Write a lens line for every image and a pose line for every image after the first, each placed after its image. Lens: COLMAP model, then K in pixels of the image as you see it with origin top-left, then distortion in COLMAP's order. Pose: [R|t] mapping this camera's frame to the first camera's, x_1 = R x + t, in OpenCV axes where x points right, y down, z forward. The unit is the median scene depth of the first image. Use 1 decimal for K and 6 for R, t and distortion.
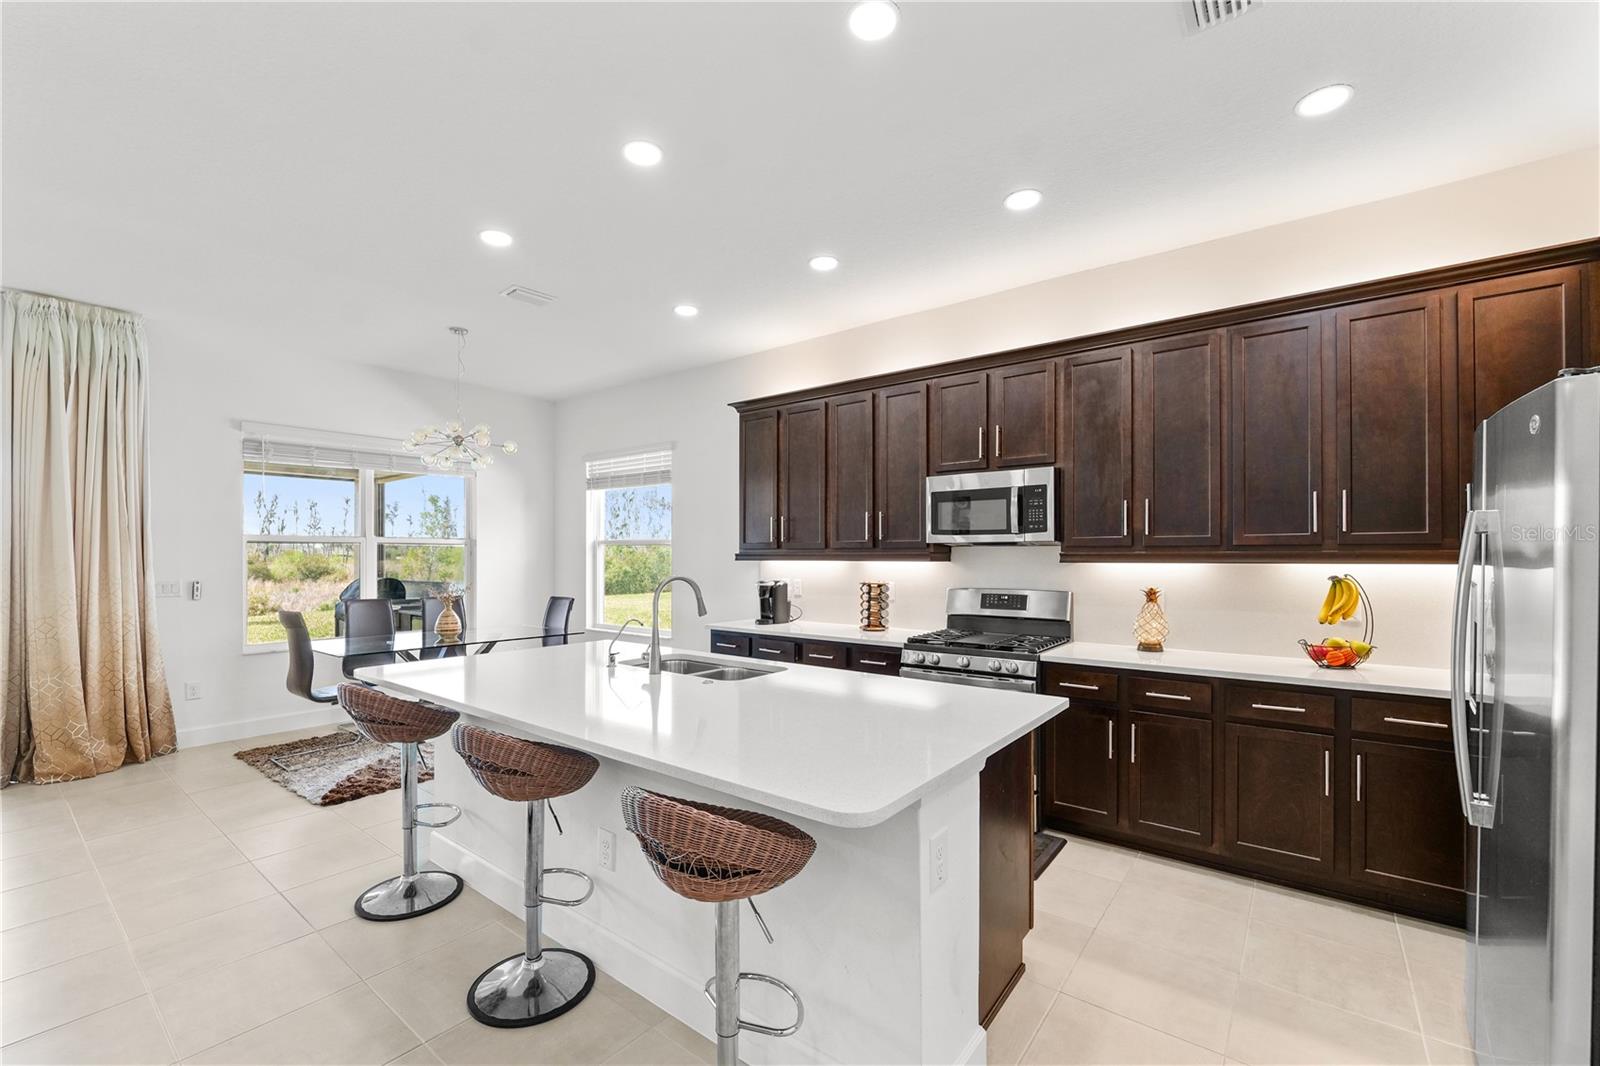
lens RADIAL K [[652.1, 0, 796.7], [0, 652.1, 555.3], [0, 0, 1]] dist [-0.013247, -0.000161]
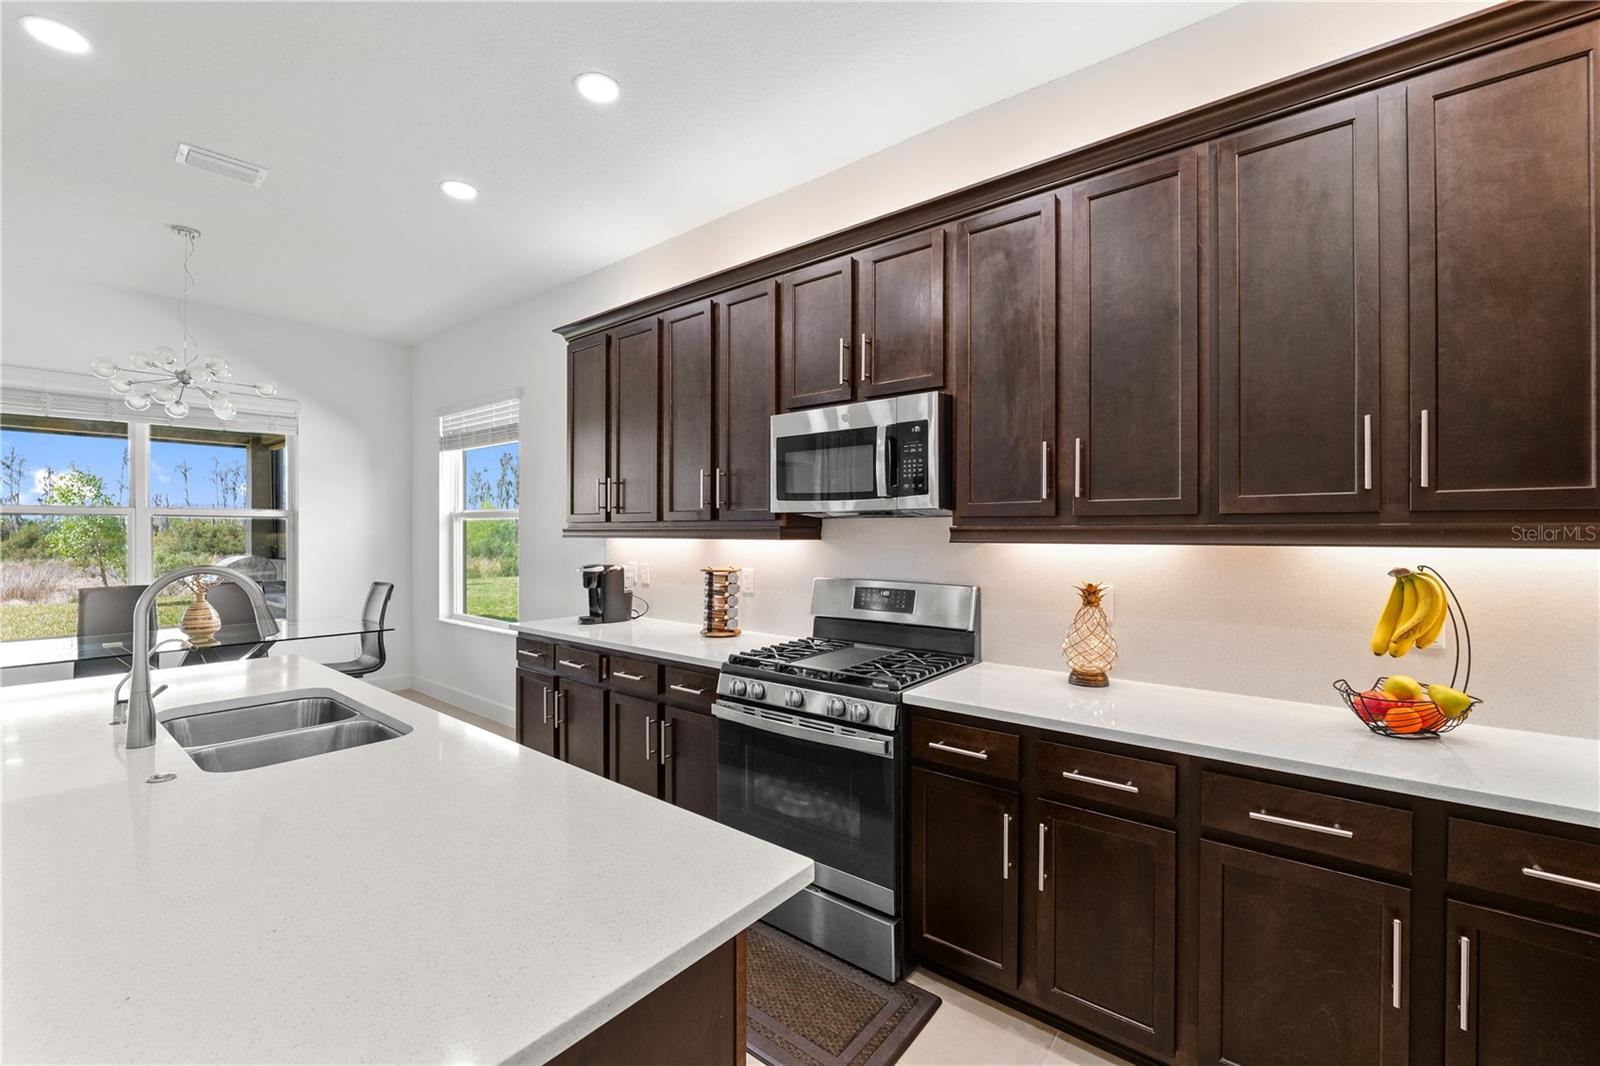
lens RADIAL K [[642.5, 0, 800.0], [0, 642.5, 533.0], [0, 0, 1]] dist [-0.011974, 0.000395]
pose [[0.999909, 0.000696, -0.013506, 0.261670], [-0.000642, 0.999992, 0.003993, -0.000582], [0.013509, -0.003984, 0.999901, 0.361595]]
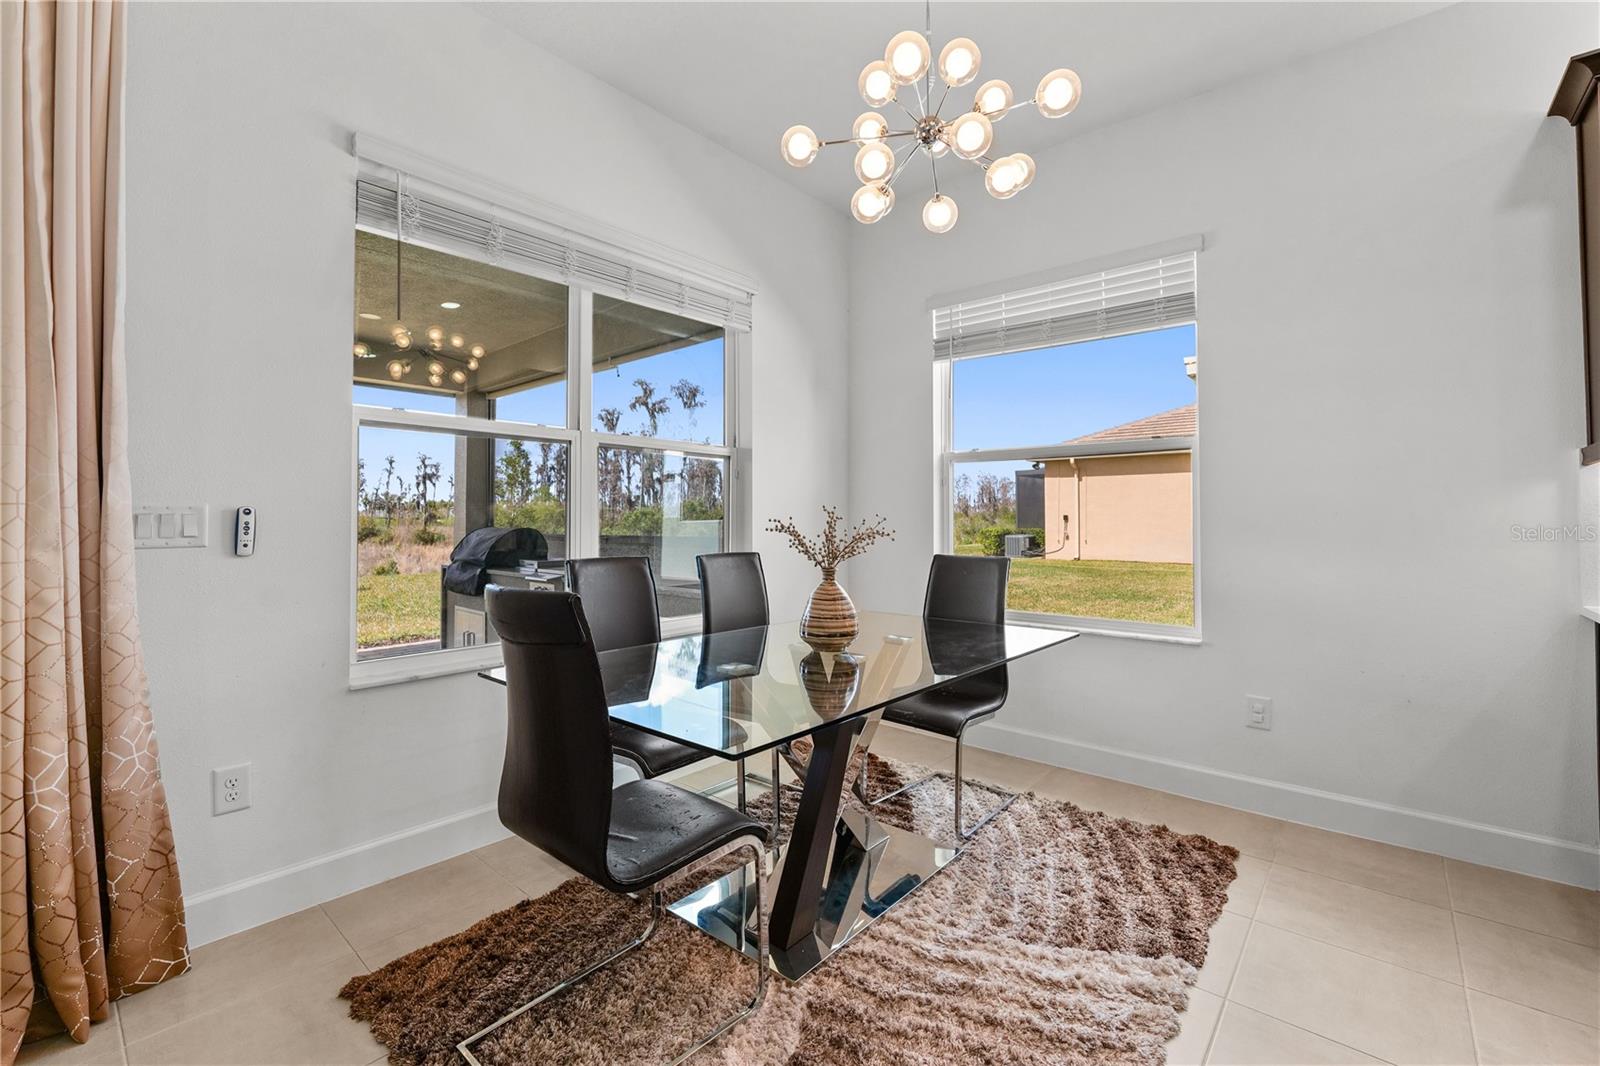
lens RADIAL K [[674.2, 0, 800.2], [0, 674.2, 504.5], [0, 0, 1]] dist [-0.010038, 0.000020]
pose [[0.998477, -0.000192, -0.055168, -0.739874], [-0.000954, 0.999784, -0.020741, 0.059880], [0.055161, 0.020762, 0.998262, 0.792466]]
